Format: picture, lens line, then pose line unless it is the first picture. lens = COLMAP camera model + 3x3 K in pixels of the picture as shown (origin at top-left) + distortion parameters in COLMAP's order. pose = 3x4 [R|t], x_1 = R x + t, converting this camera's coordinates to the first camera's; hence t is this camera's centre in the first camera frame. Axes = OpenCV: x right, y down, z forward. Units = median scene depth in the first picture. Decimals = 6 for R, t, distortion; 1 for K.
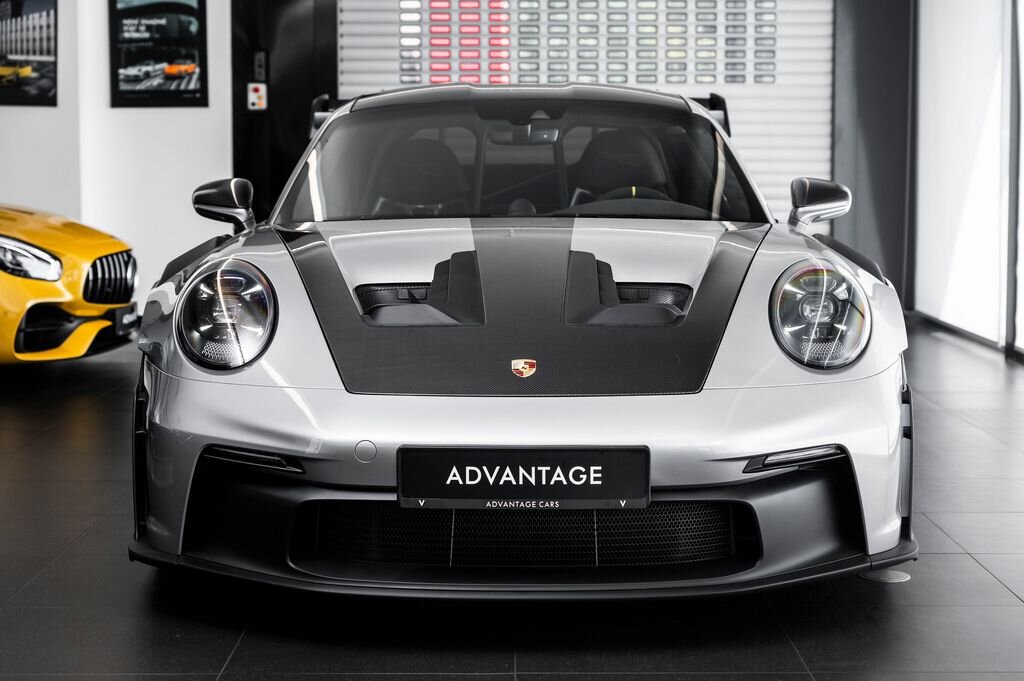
lens RADIAL K [[1949.2, 0, 510.9], [0, 1949.2, 341.5], [0, 0, 1]] dist [0.095257, 0.000000]
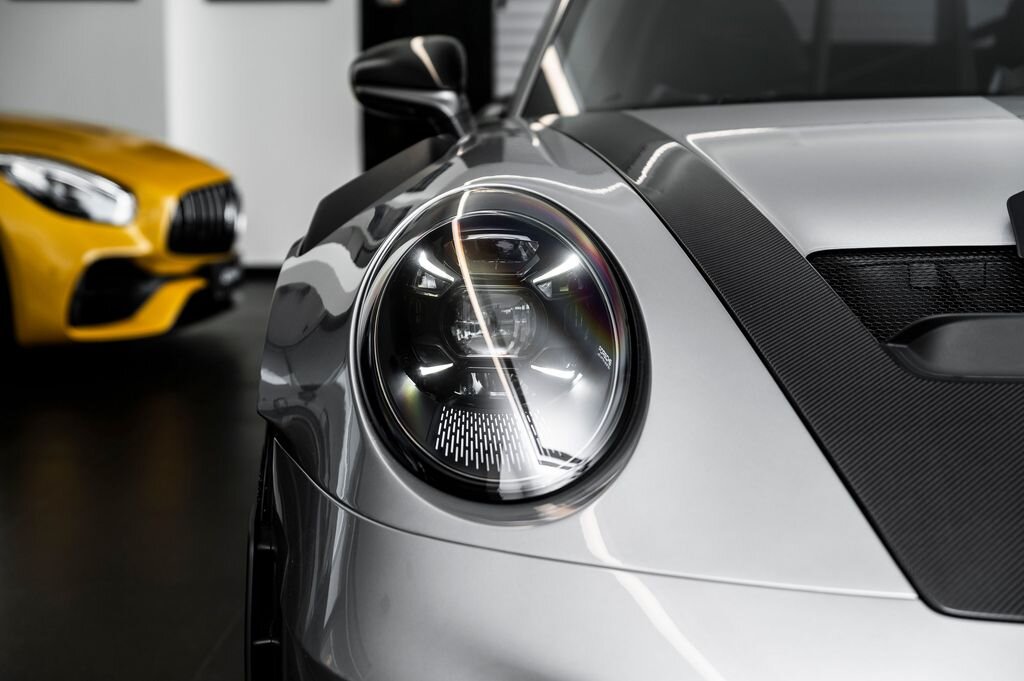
lens RADIAL K [[1949.2, 0, 511.6], [0, 1949.2, 343.1], [0, 0, 1]] dist [0.095257, 0.000000]
pose [[0.998769, 0.002271, -0.049550, -0.117884], [-0.000560, 0.999404, 0.034513, -0.024207], [0.049599, -0.034443, 0.998175, 0.599345]]
